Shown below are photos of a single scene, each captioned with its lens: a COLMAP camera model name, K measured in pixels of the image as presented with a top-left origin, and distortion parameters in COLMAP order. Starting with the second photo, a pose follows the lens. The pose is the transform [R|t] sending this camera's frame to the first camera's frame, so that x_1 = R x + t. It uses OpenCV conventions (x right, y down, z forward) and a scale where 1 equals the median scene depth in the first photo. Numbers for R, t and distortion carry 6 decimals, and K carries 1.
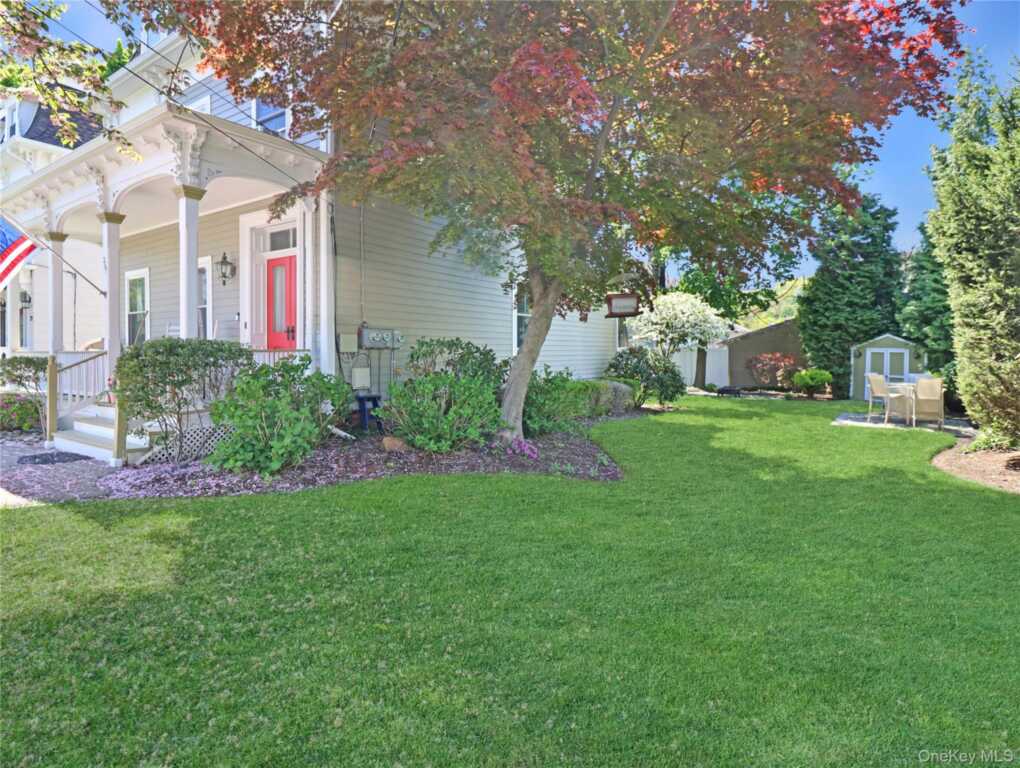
lens RADIAL K [[549.7, 0, 509.1], [0, 549.7, 365.4], [0, 0, 1]] dist [0.010544, -0.016871]
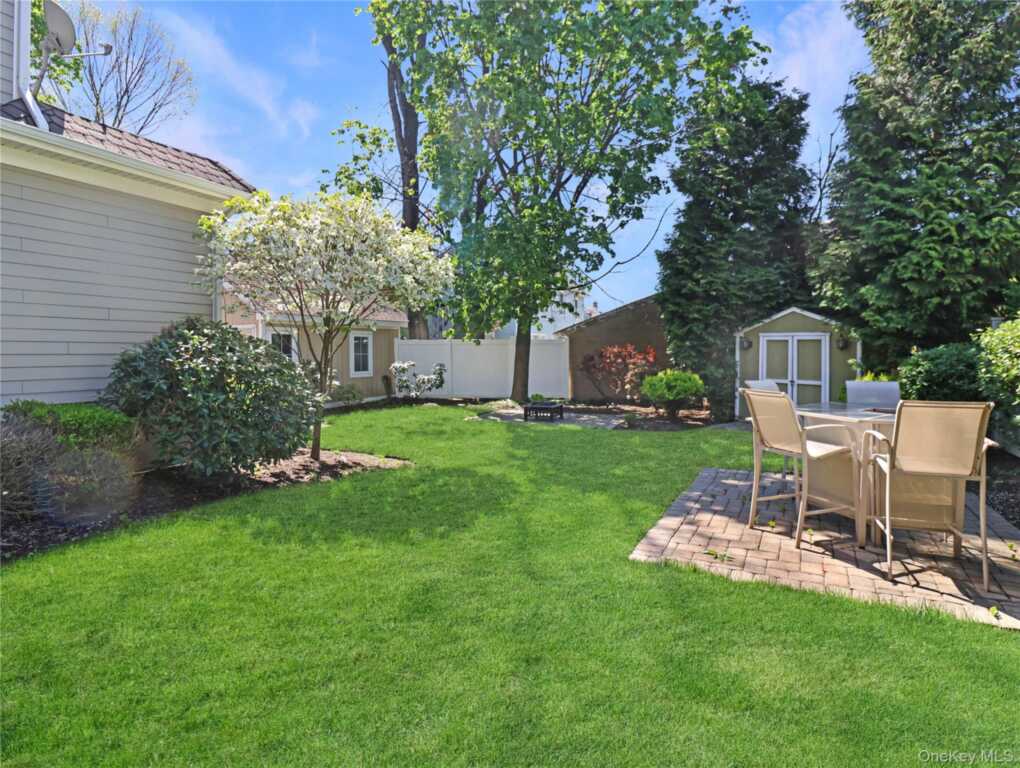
lens RADIAL K [[549.7, 0, 508.7], [0, 549.7, 363.1], [0, 0, 1]] dist [0.010544, -0.016871]
pose [[0.991694, -0.010018, 0.128230, 0.541574], [0.011270, 0.999896, -0.009042, 0.004153], [-0.128126, 0.010412, 0.991703, 0.796333]]
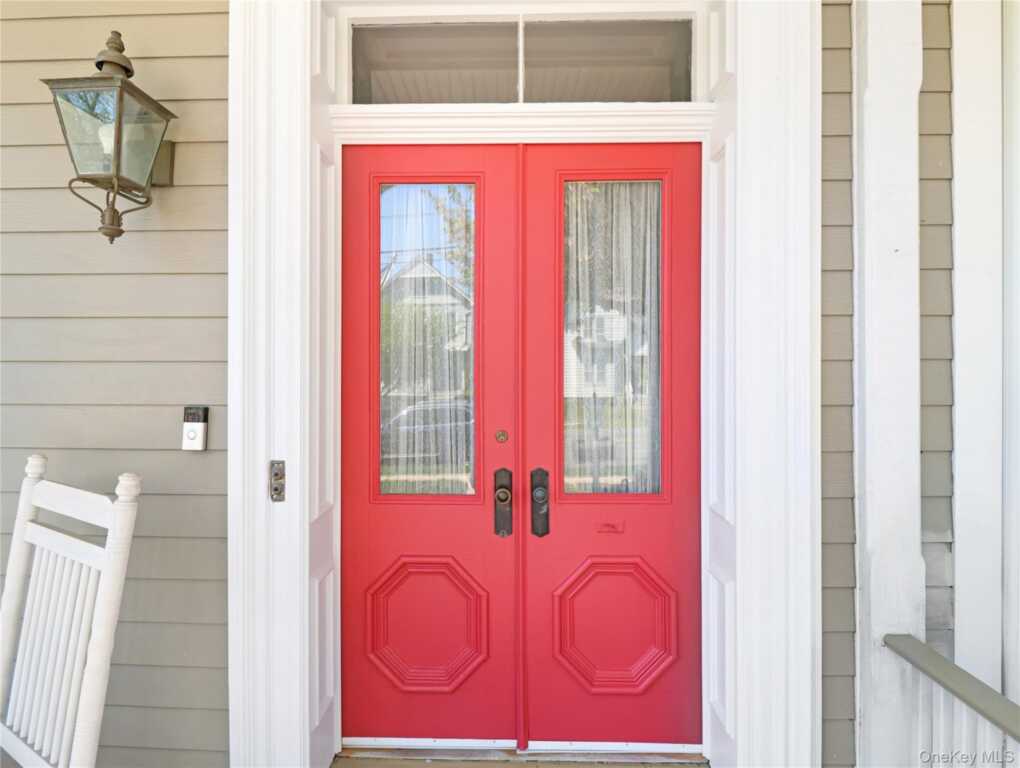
lens RADIAL K [[549.7, 0, 501.2], [0, 549.7, 383.3], [0, 0, 1]] dist [0.010544, -0.016871]
pose [[0.845480, 0.001301, 0.534006, -0.416880], [0.008126, 0.999850, -0.015302, -0.082034], [-0.533946, 0.017277, 0.845342, 0.662022]]
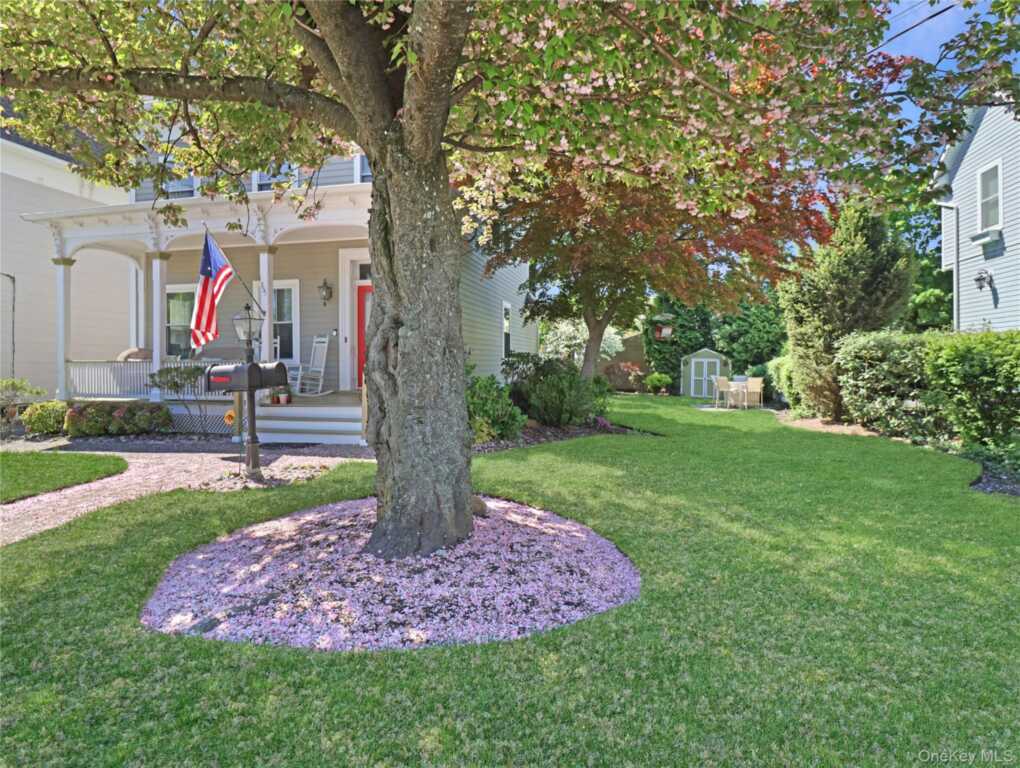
lens RADIAL K [[549.7, 0, 507.9], [0, 549.7, 374.5], [0, 0, 1]] dist [0.010544, -0.016871]
pose [[0.934646, -0.009689, 0.355449, -0.469909], [0.010107, 0.999949, 0.000682, 0.005769], [-0.355437, 0.002955, 0.934696, -0.214546]]
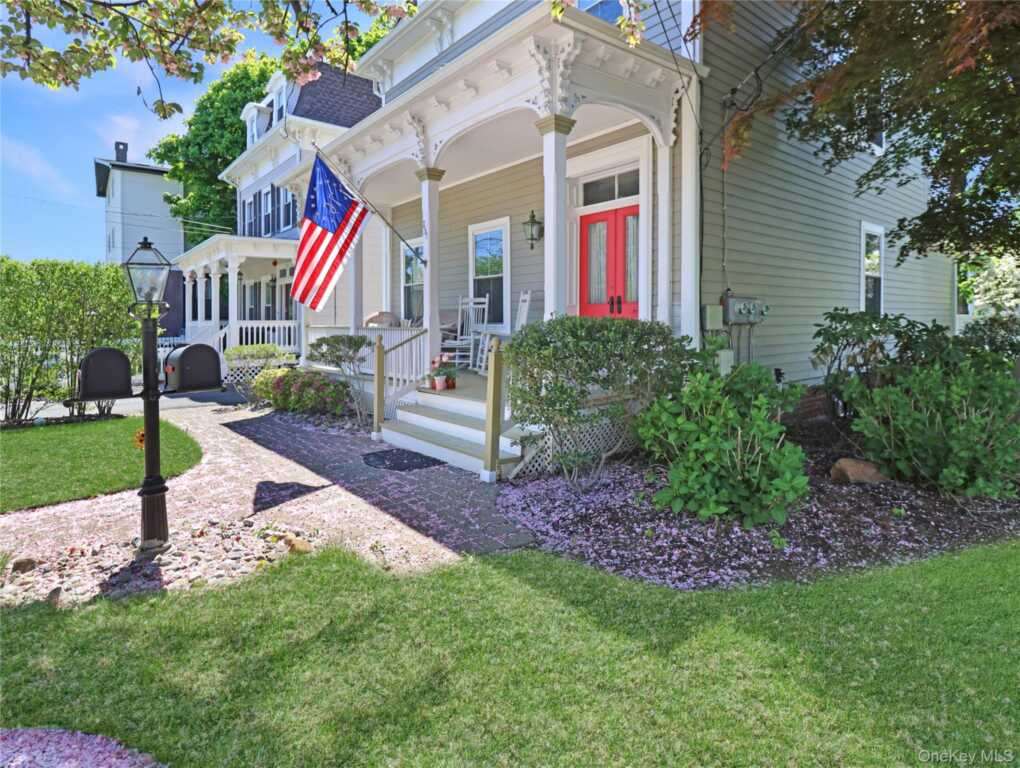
lens RADIAL K [[549.7, 0, 508.6], [0, 549.7, 338.5], [0, 0, 1]] dist [0.010544, -0.016871]
pose [[0.959727, 0.005207, -0.280887, -0.257438], [-0.002156, 0.999935, 0.011170, -0.014413], [0.280927, -0.010115, 0.959676, 0.144171]]
